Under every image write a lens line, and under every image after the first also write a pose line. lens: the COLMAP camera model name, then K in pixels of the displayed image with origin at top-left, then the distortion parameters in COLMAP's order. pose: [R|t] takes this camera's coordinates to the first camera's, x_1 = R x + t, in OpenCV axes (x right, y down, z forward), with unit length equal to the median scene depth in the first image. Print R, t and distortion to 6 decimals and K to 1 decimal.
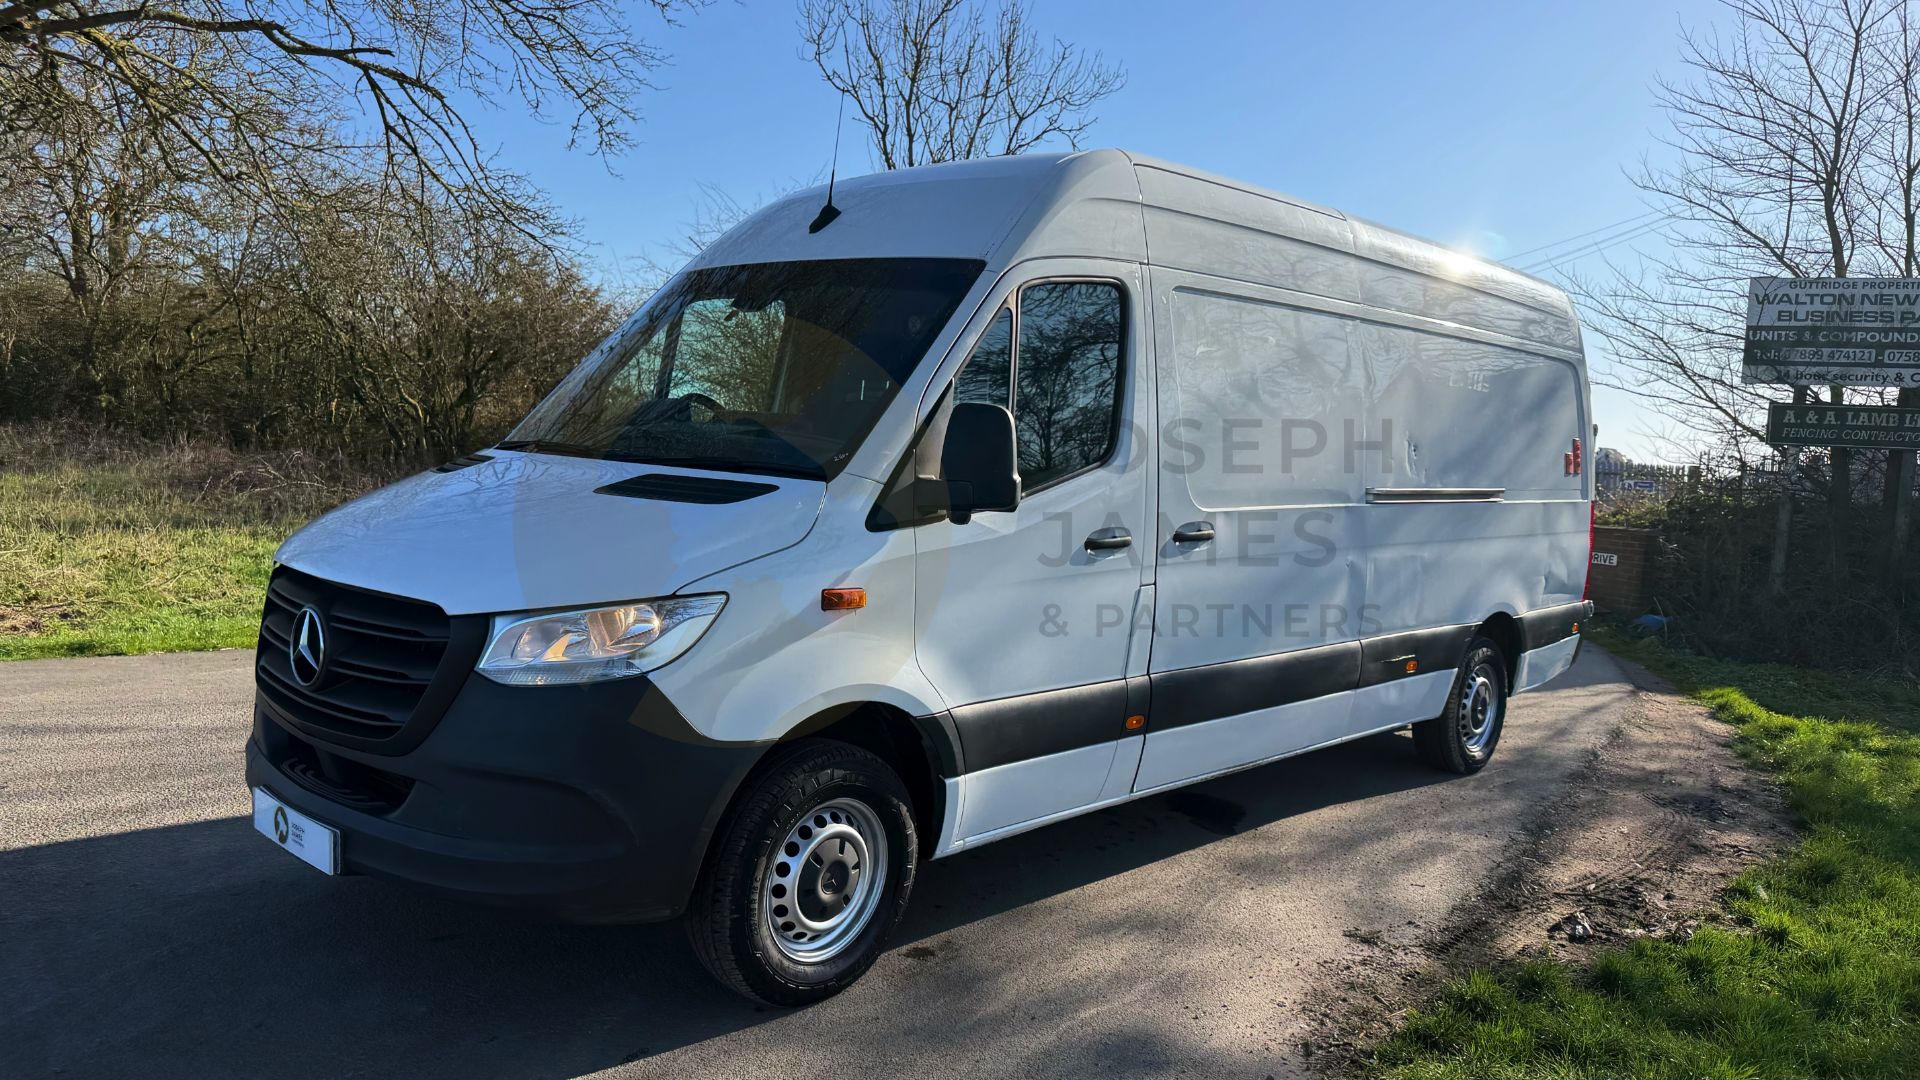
lens RADIAL K [[1494.9, 0, 926.9], [0, 1494.9, 537.4], [0, 0, 1]] dist [0.056933, -0.074008]
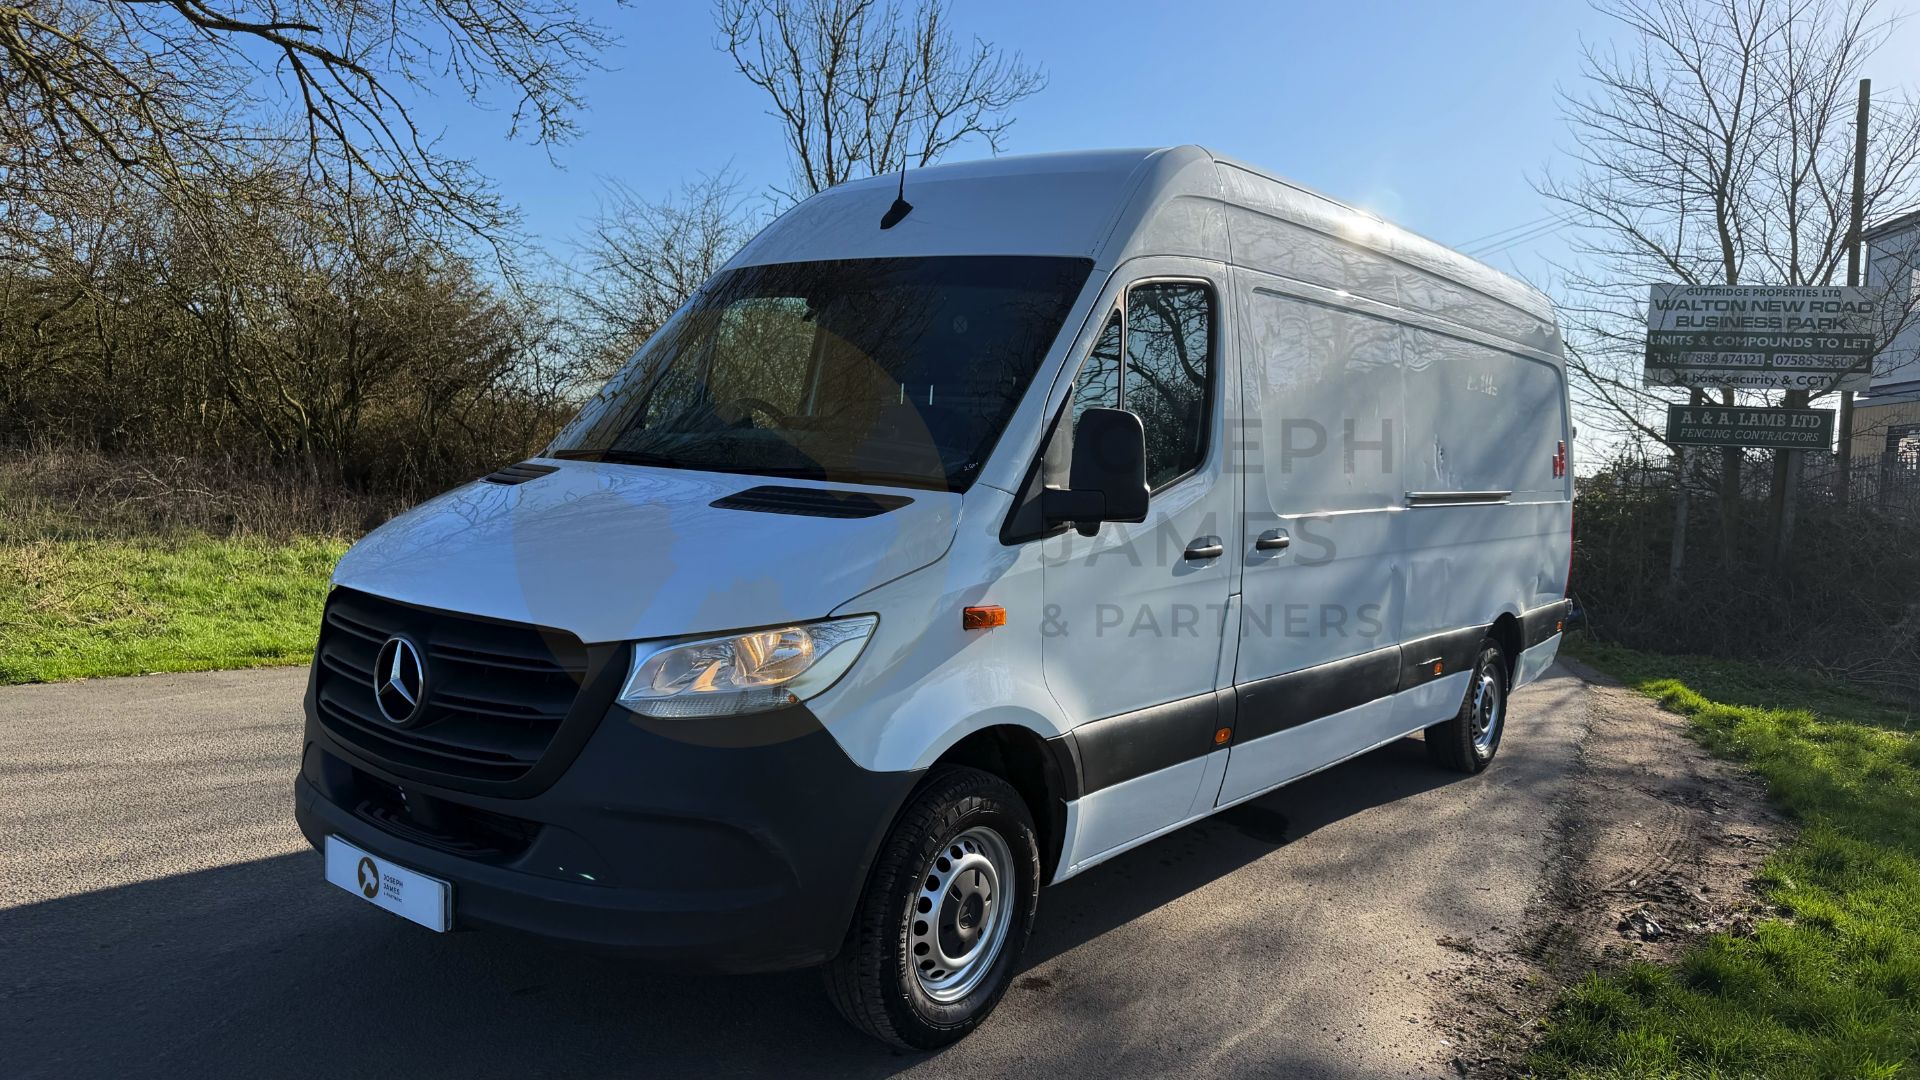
lens RADIAL K [[1494.9, 0, 963.9], [0, 1494.9, 549.8], [0, 0, 1]] dist [0.056933, -0.074008]
pose [[0.993192, -0.011693, 0.115905, -0.115564], [0.010756, 0.999904, 0.008699, -0.006270], [-0.115995, -0.007393, 0.993222, 0.040757]]
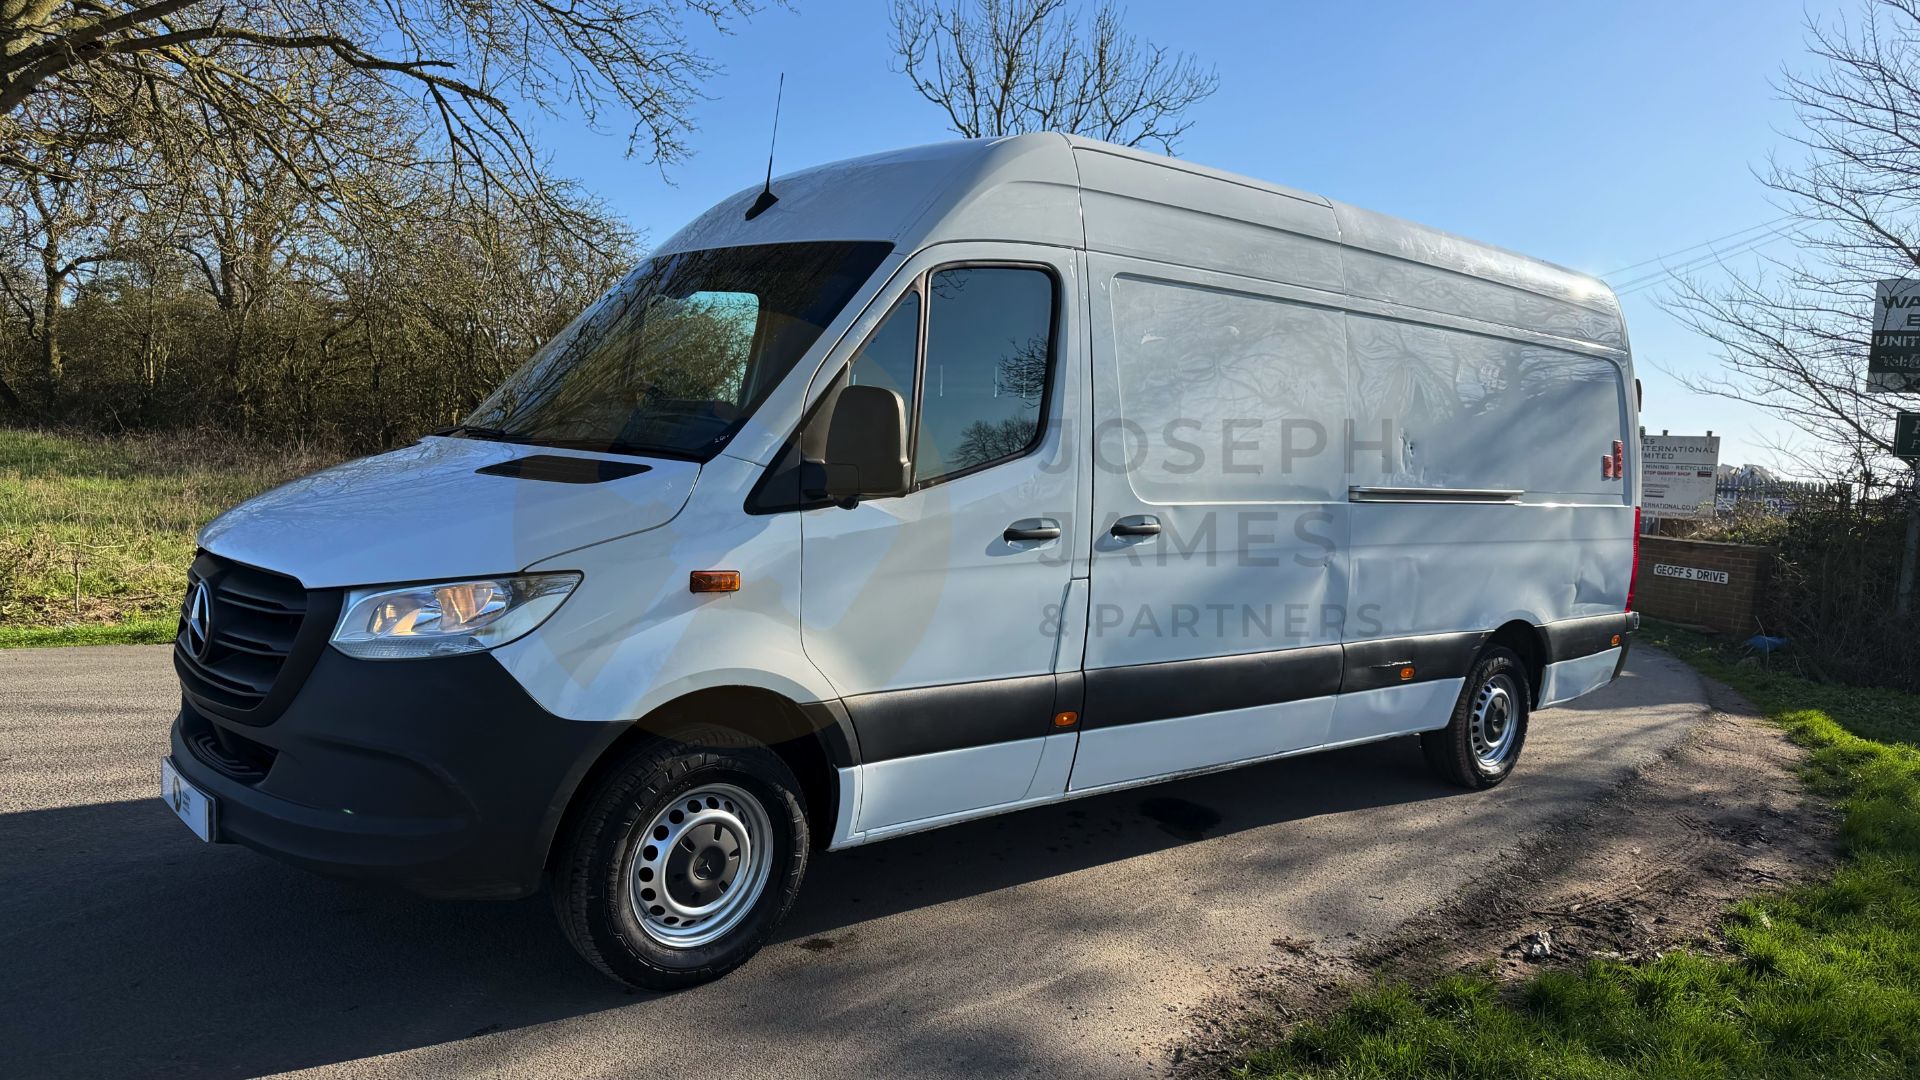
lens RADIAL K [[1494.9, 0, 930.7], [0, 1494.9, 544.6], [0, 0, 1]] dist [0.056933, -0.074008]
pose [[0.995215, 0.010862, -0.097107, 0.119107], [-0.011530, 0.999914, -0.006312, 0.013996], [0.097030, 0.007402, 0.995254, 0.016689]]
